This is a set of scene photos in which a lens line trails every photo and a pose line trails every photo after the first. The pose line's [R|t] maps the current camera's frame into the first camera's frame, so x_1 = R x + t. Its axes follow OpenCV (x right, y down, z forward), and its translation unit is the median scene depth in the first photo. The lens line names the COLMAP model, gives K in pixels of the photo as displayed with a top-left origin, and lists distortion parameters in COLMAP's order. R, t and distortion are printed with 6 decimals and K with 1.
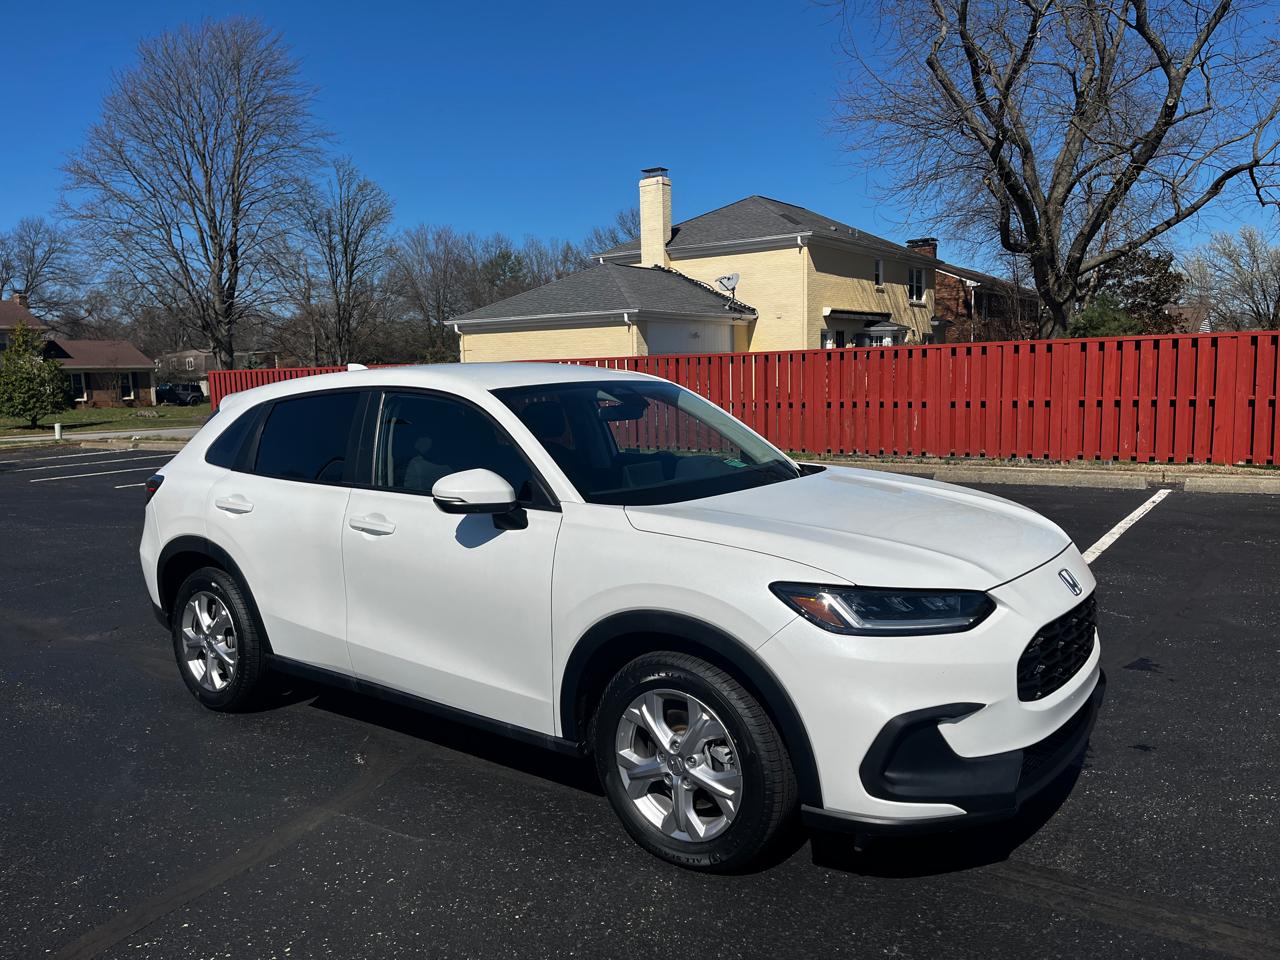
lens RADIAL K [[947.3, 0, 647.3], [0, 947.3, 477.9], [0, 0, 1]] dist [0.044130, -0.062212]
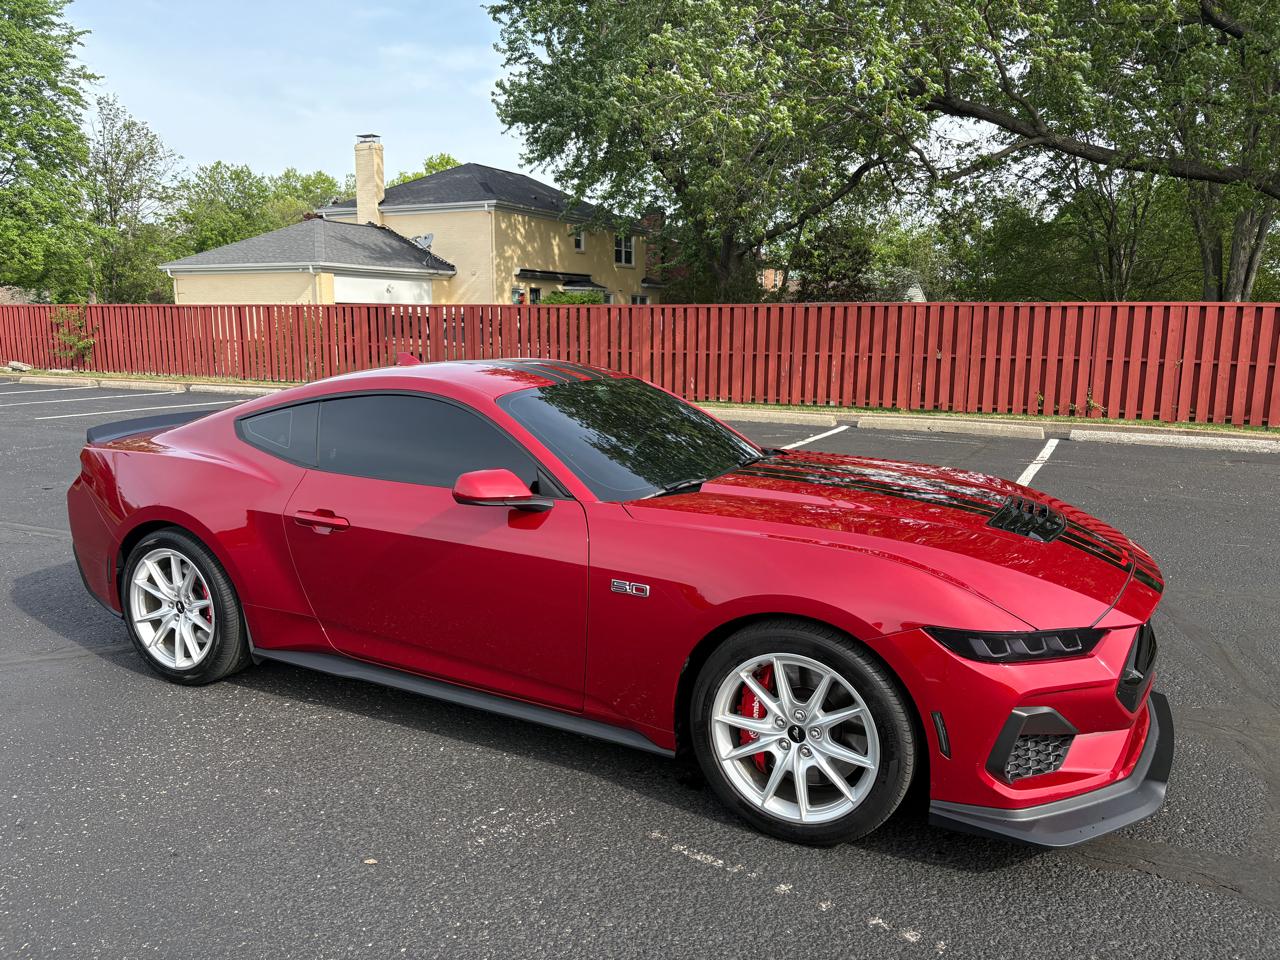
lens RADIAL K [[947.3, 0, 659.1], [0, 947.3, 472.5], [0, 0, 1]] dist [0.044130, -0.062212]
pose [[0.989548, 0.009261, 0.143905, 0.151423], [-0.016034, 0.998814, 0.045975, 0.008970], [-0.143309, -0.047801, 0.988523, -0.129424]]
